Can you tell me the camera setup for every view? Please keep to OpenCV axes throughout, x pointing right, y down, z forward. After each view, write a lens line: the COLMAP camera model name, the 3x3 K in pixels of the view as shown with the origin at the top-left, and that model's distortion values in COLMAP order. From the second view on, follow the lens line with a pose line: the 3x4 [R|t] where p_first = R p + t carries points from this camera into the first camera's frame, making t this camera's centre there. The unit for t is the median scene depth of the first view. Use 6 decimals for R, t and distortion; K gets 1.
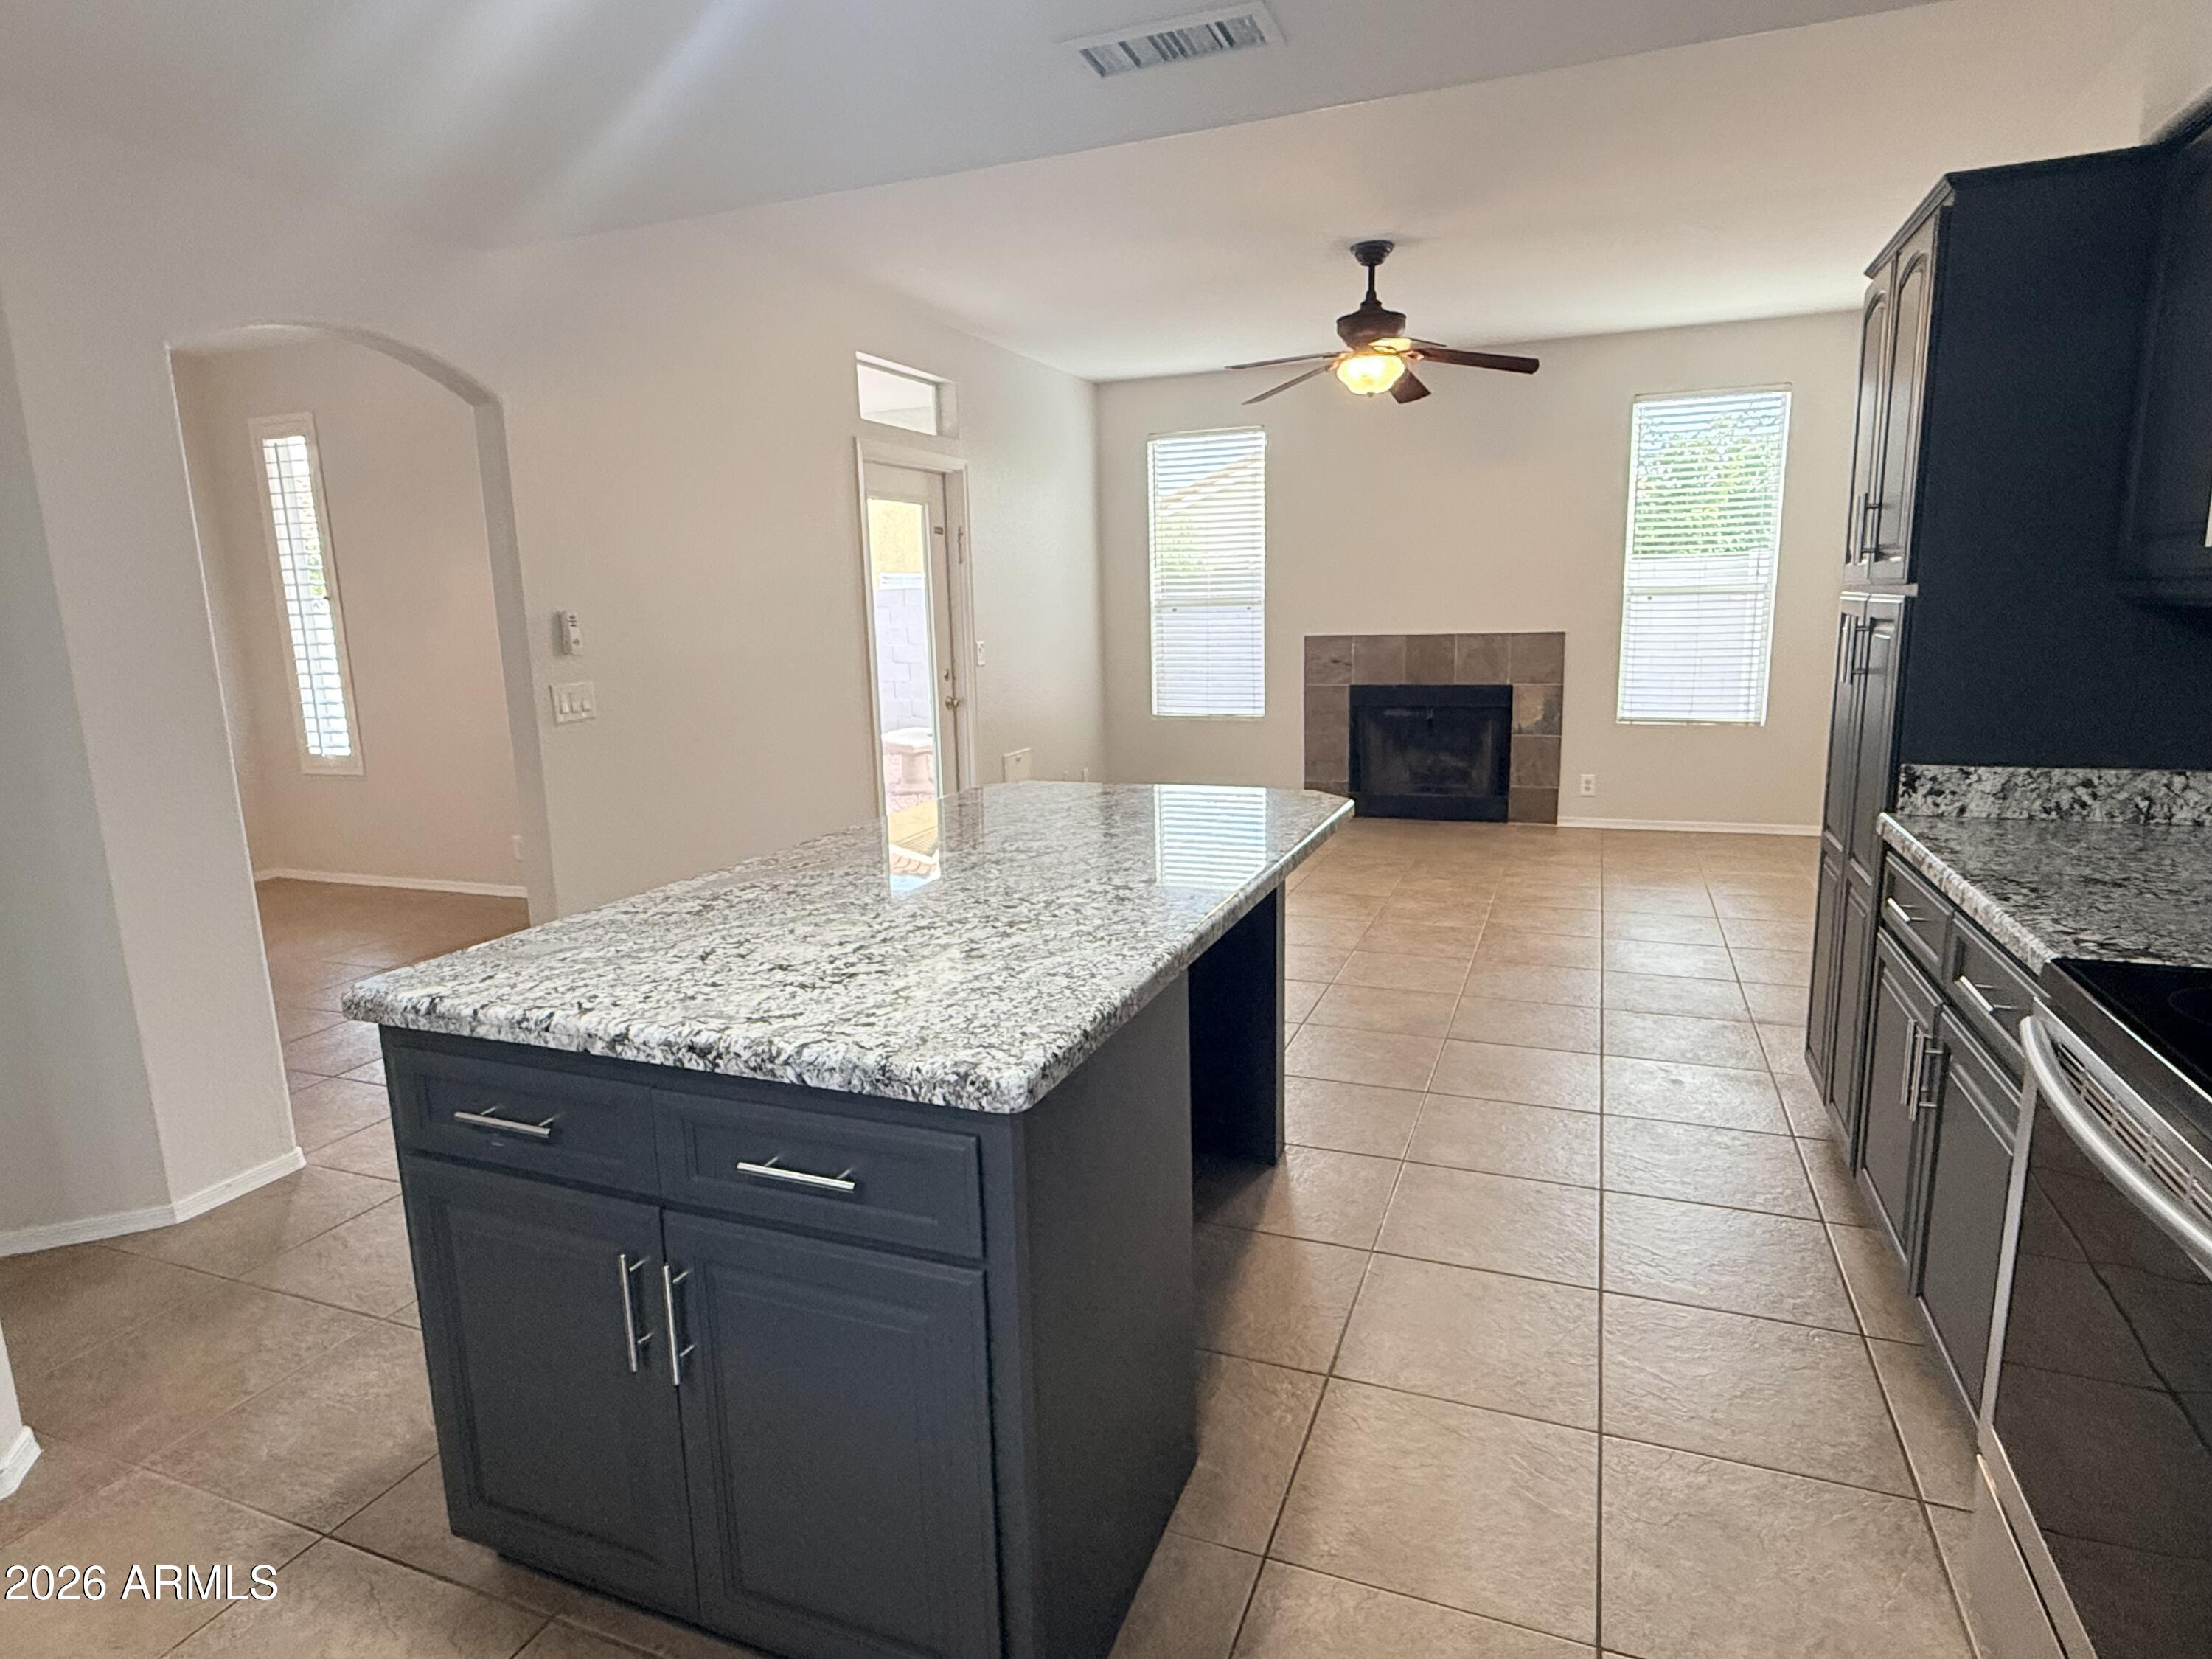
lens RADIAL K [[1232.6, 0, 1109.1], [0, 1232.6, 838.2], [0, 0, 1]] dist [0.005548, -0.004323]
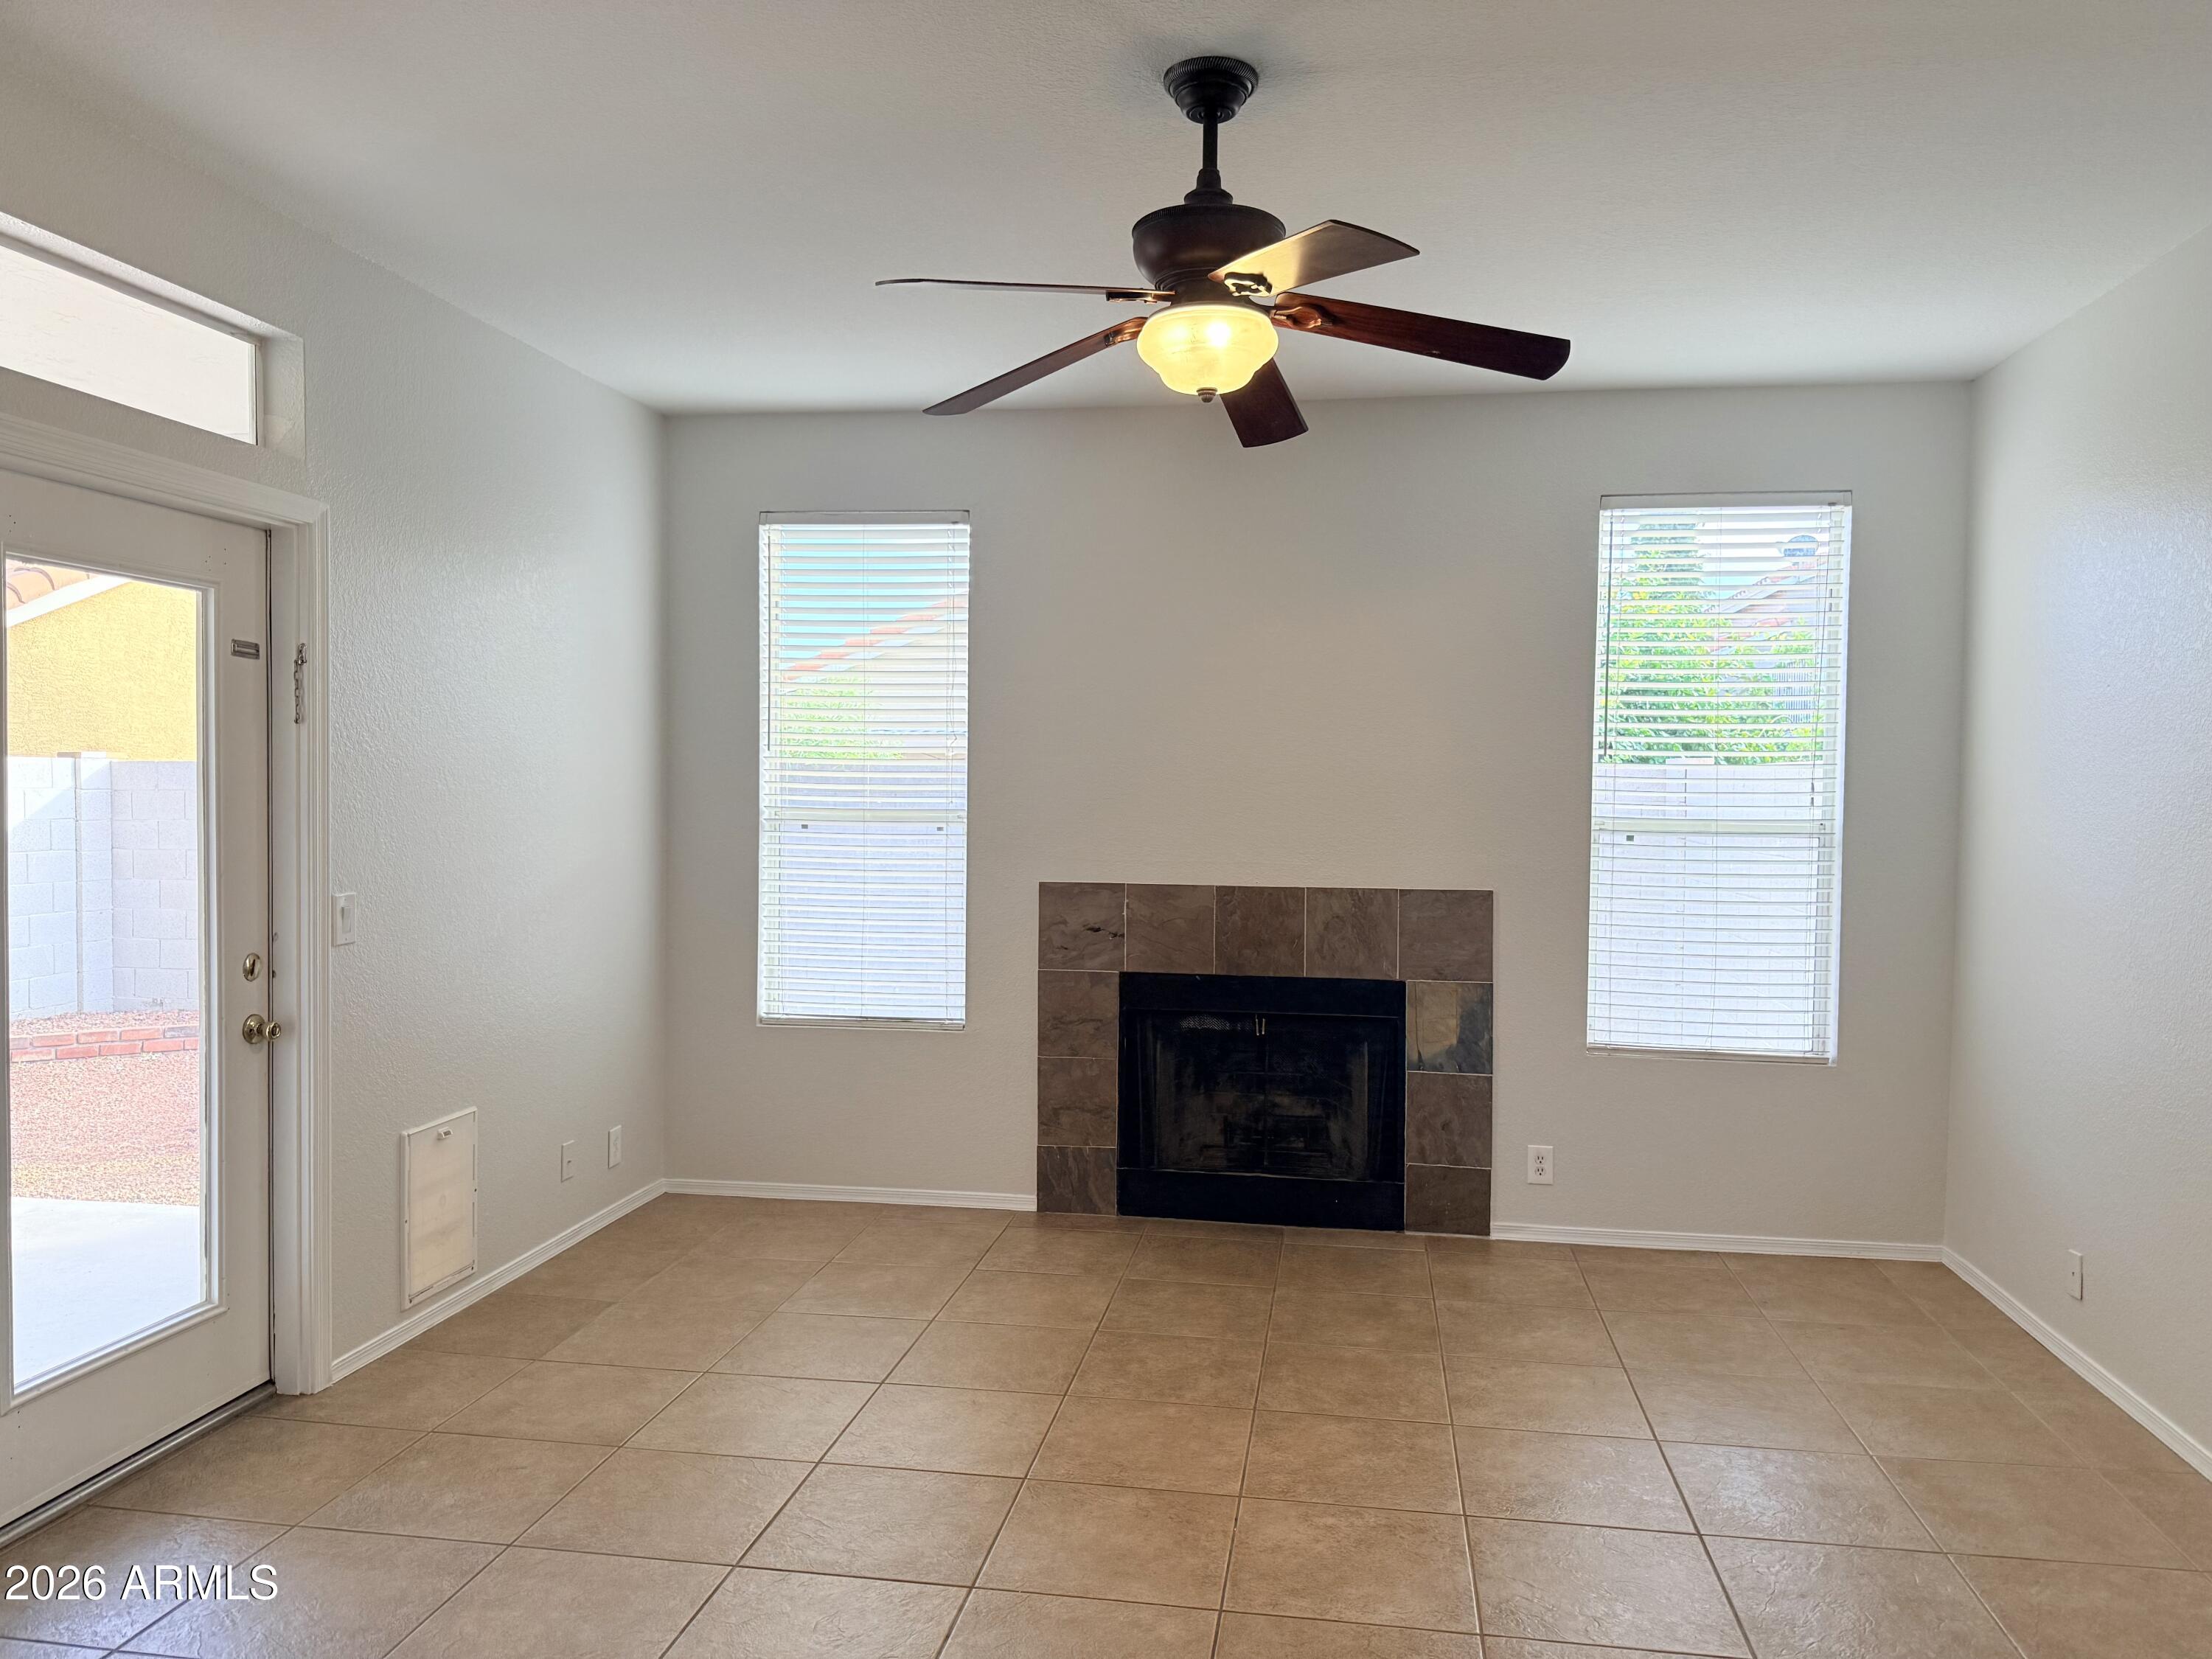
lens RADIAL K [[1616.6, 0, 1114.2], [0, 1616.6, 831.1], [0, 0, 1]] dist [0.013538, -0.019559]
pose [[0.976809, 0.031401, 0.211798, 0.039999], [0.004396, 0.986038, -0.166462, -0.070567], [-0.214068, 0.163533, 0.963033, 0.312339]]
